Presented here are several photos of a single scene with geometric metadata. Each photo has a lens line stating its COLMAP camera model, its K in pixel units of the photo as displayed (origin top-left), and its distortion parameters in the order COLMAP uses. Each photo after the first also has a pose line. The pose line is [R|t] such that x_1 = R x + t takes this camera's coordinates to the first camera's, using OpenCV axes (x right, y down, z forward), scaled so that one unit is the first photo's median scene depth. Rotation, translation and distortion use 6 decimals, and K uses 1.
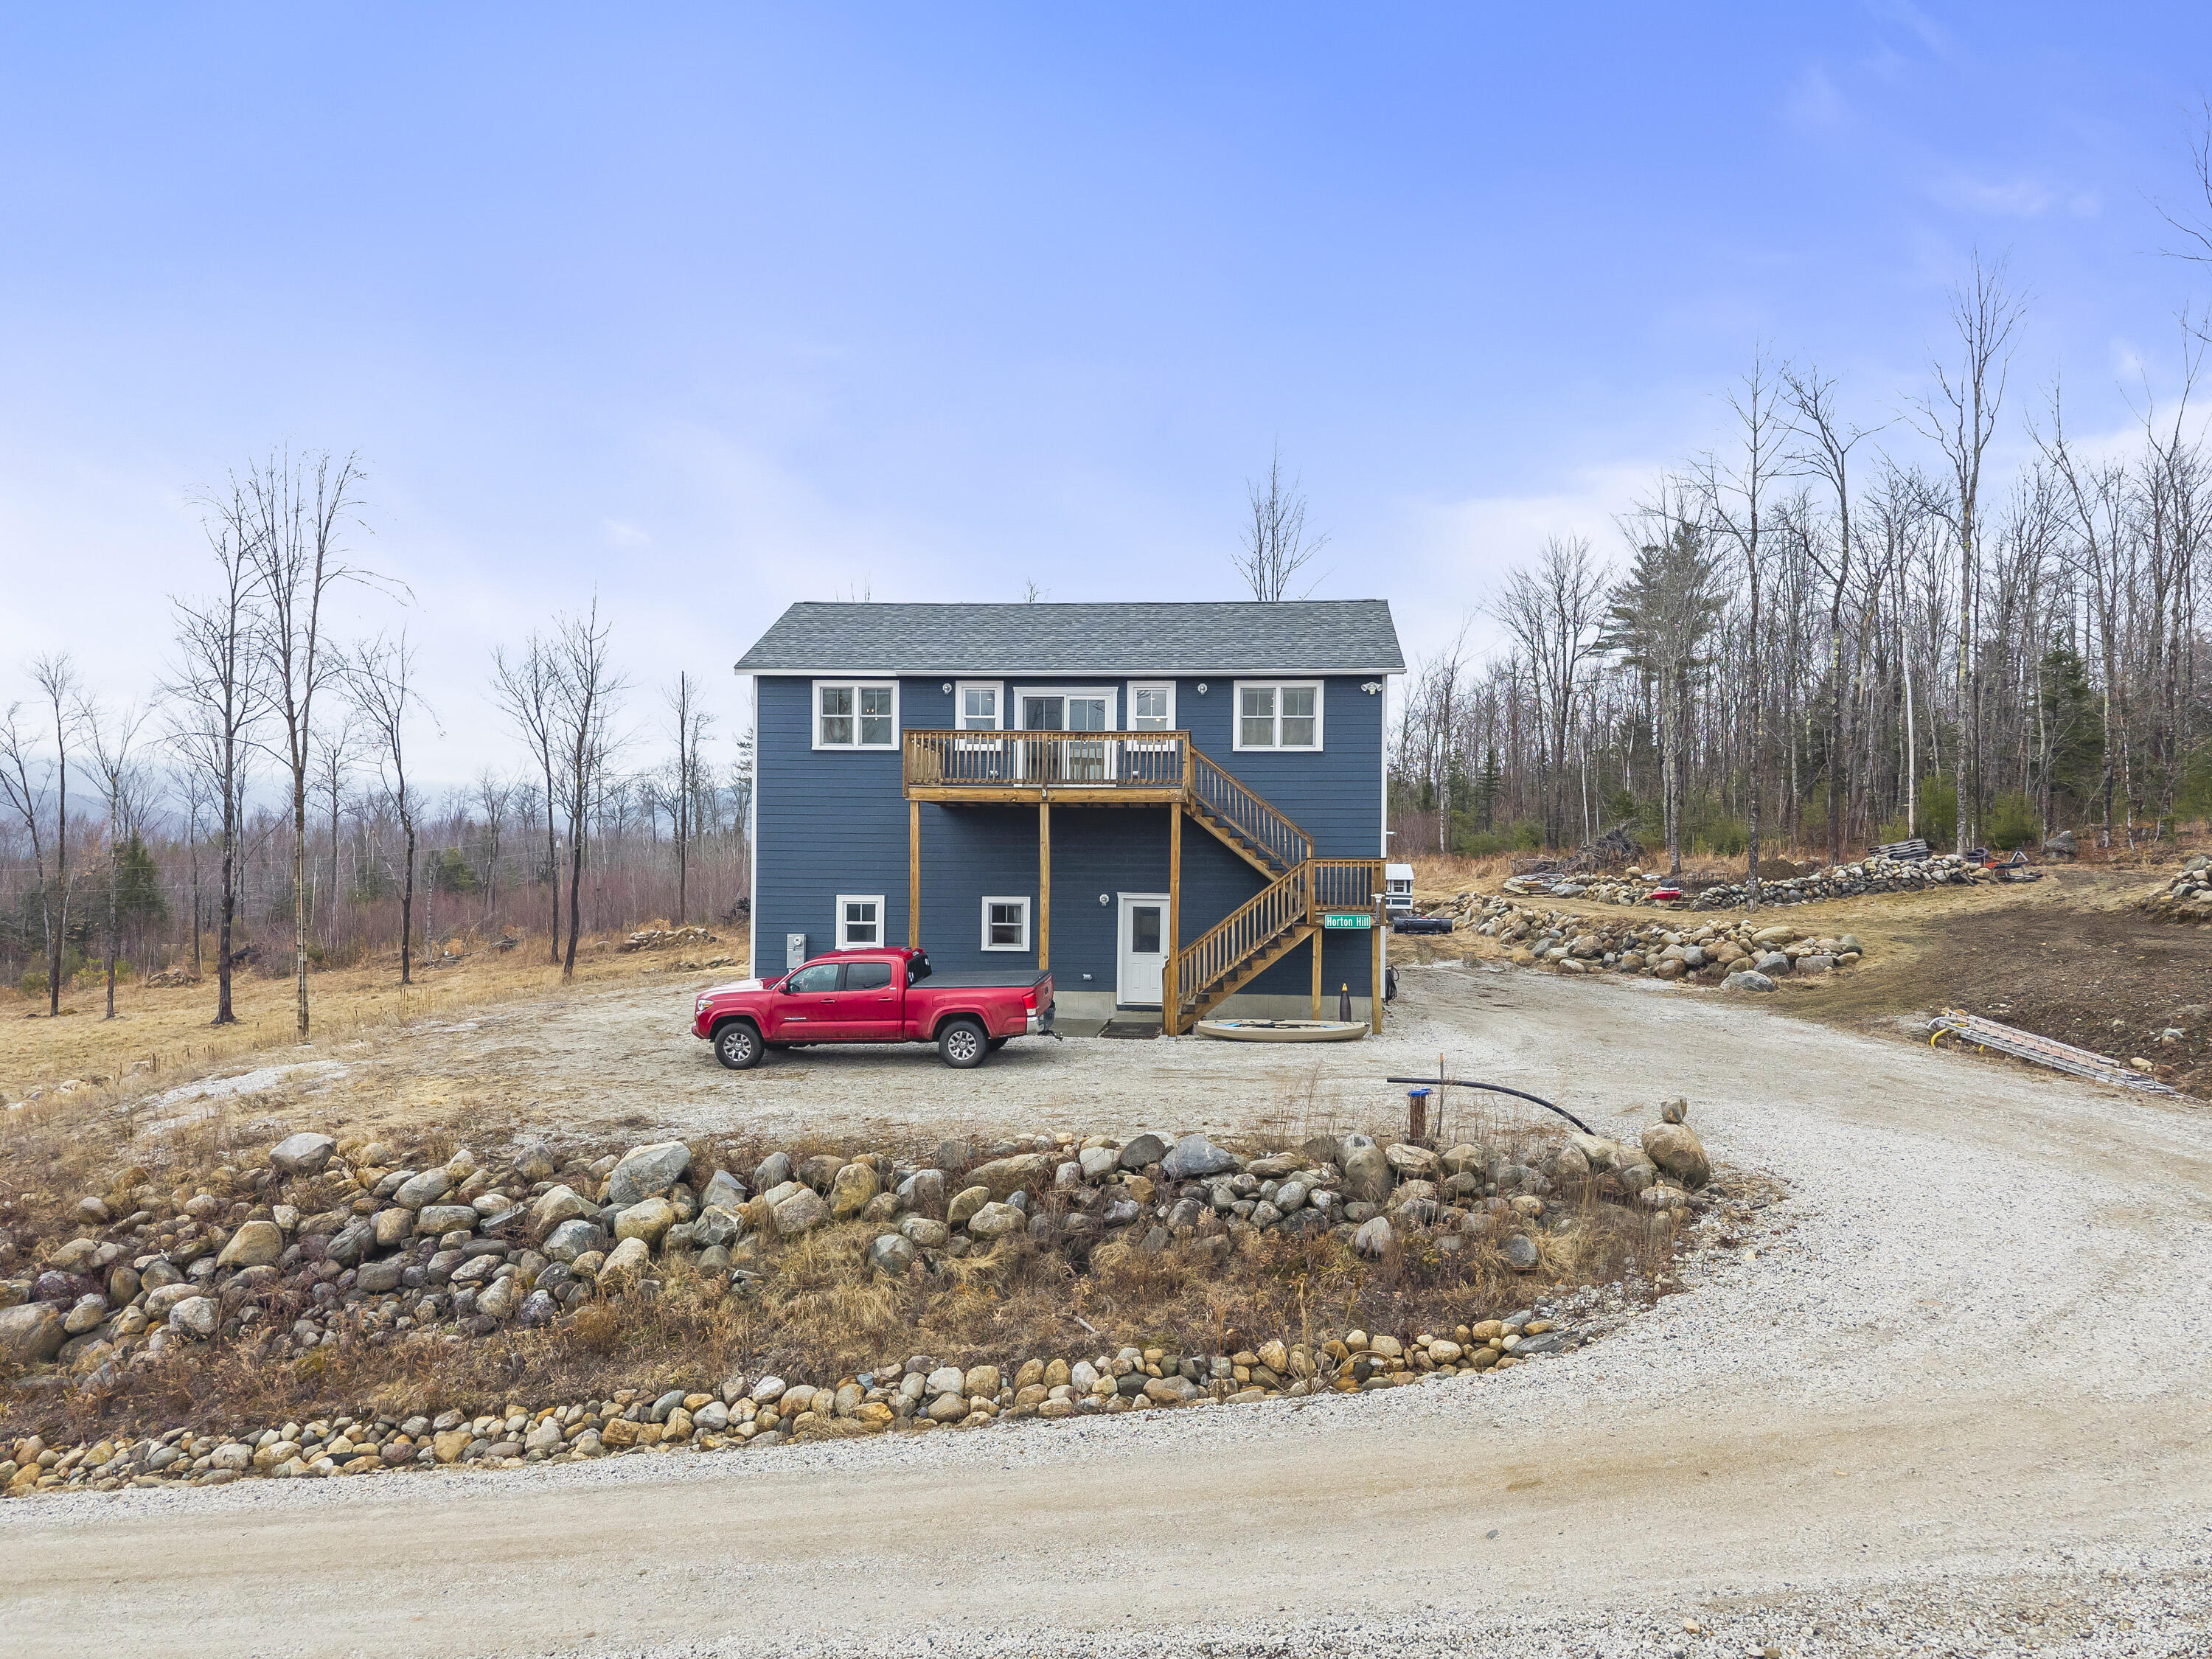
lens RADIAL K [[1471.8, 0, 1113.3], [0, 1471.8, 833.1], [0, 0, 1]] dist [0.011664, -0.014301]
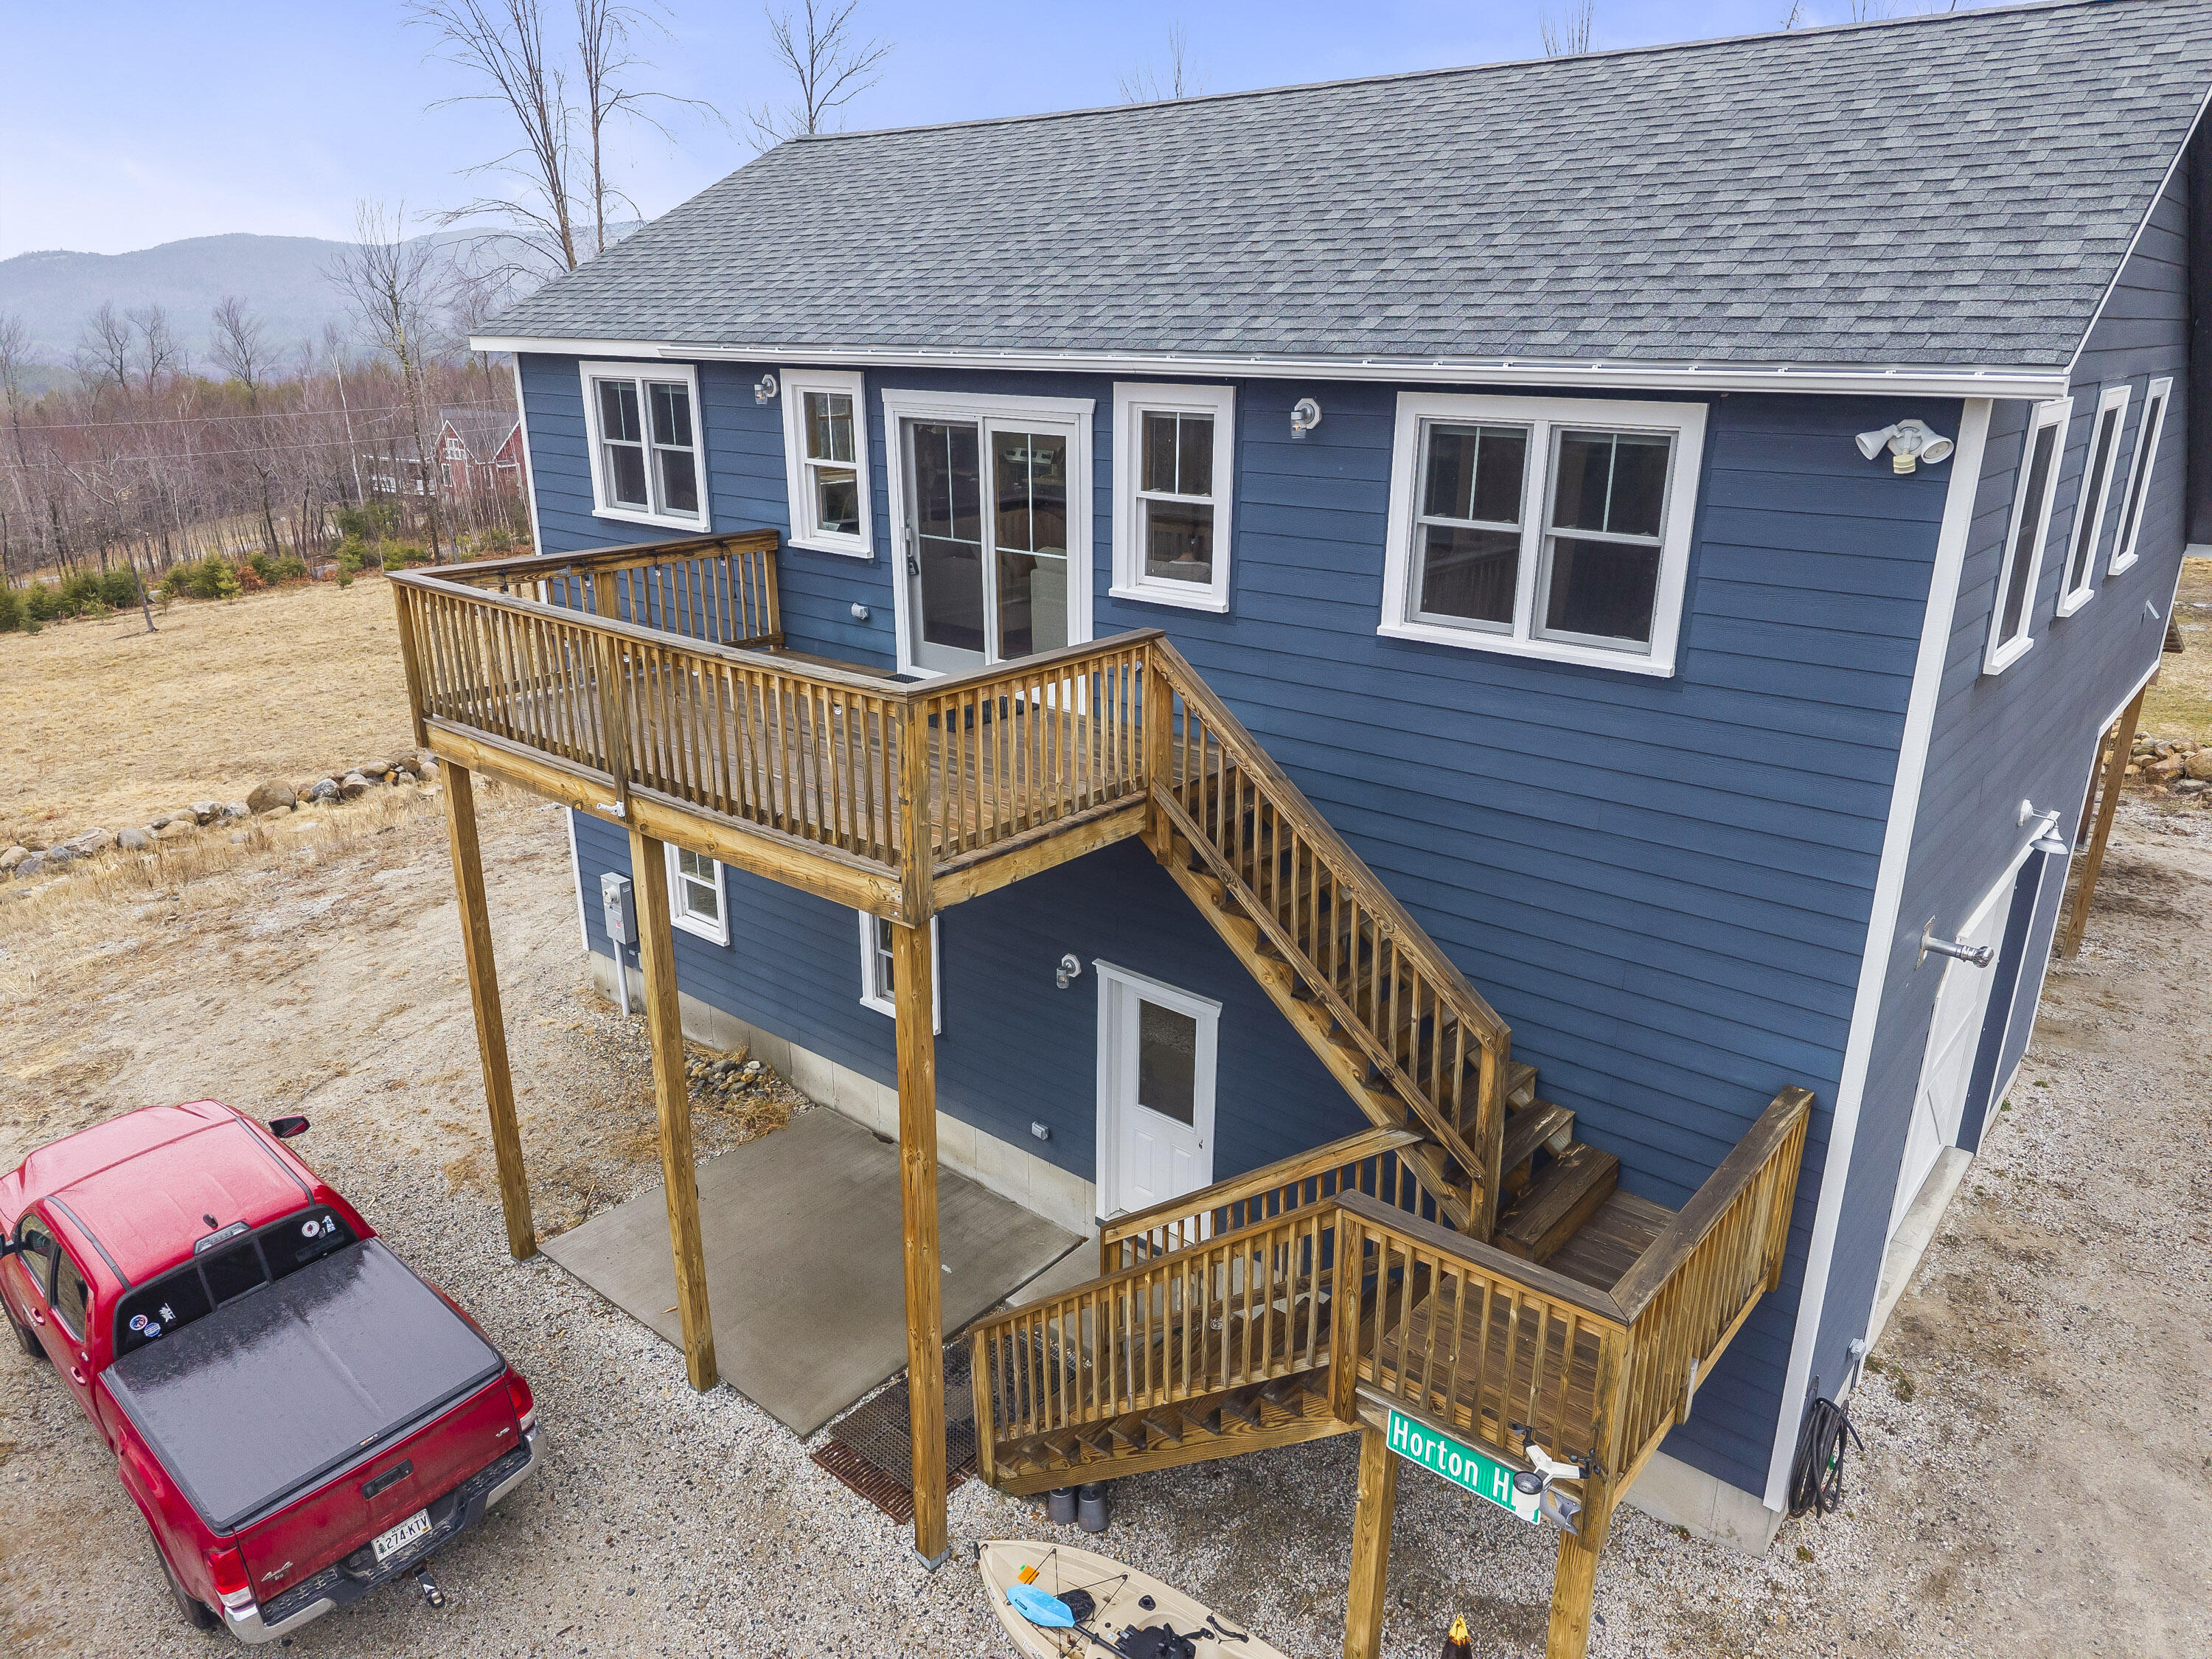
lens RADIAL K [[1471.8, 0, 1111.8], [0, 1471.8, 820.8], [0, 0, 1]] dist [0.011664, -0.014301]
pose [[0.830041, 0.173555, -0.530011, 0.203270], [0.014365, 0.943377, 0.331411, -0.121012], [0.557518, -0.282698, 0.780548, 0.713588]]
